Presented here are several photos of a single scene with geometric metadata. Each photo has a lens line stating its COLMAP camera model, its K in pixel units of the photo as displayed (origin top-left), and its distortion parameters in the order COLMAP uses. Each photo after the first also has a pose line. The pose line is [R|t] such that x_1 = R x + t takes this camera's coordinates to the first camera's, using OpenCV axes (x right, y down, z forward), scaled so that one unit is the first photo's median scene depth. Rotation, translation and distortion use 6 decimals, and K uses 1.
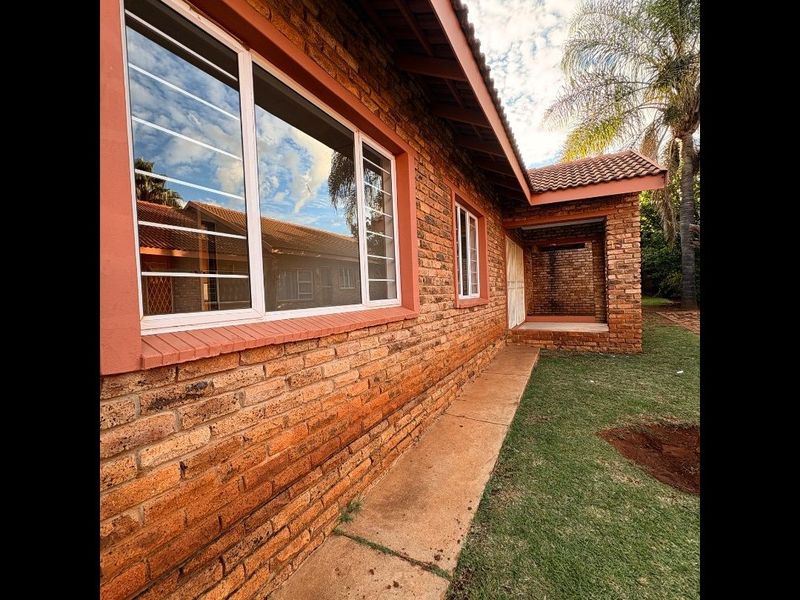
lens RADIAL K [[318.5, 0, 400.0], [0, 318.5, 299.0], [0, 0, 1]] dist [-0.000864, 0.000178]
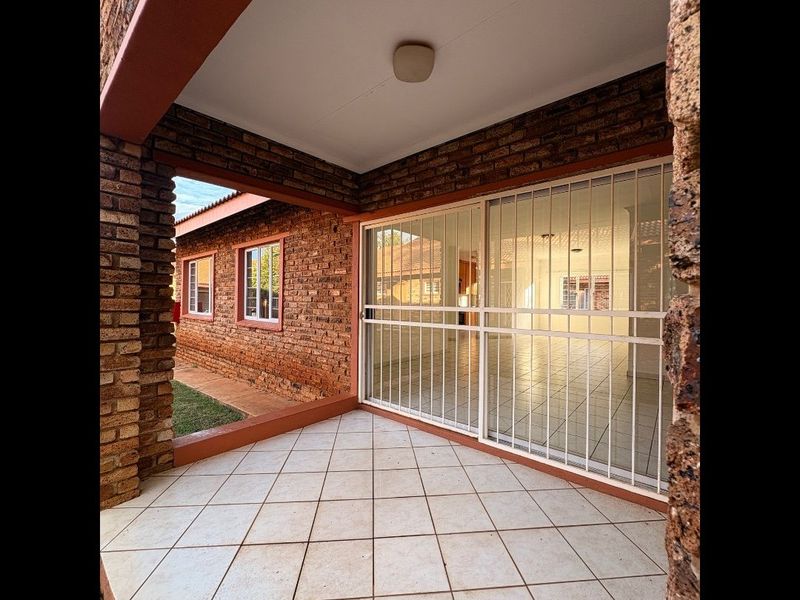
lens RADIAL K [[318.5, 0, 400.0], [0, 318.5, 299.0], [0, 0, 1]] dist [-0.000864, 0.000178]
pose [[-0.214543, -0.037415, -0.975998, 1.567121], [-0.071206, 0.997206, -0.022576, -0.117122], [0.974115, 0.064653, -0.216608, 2.171354]]
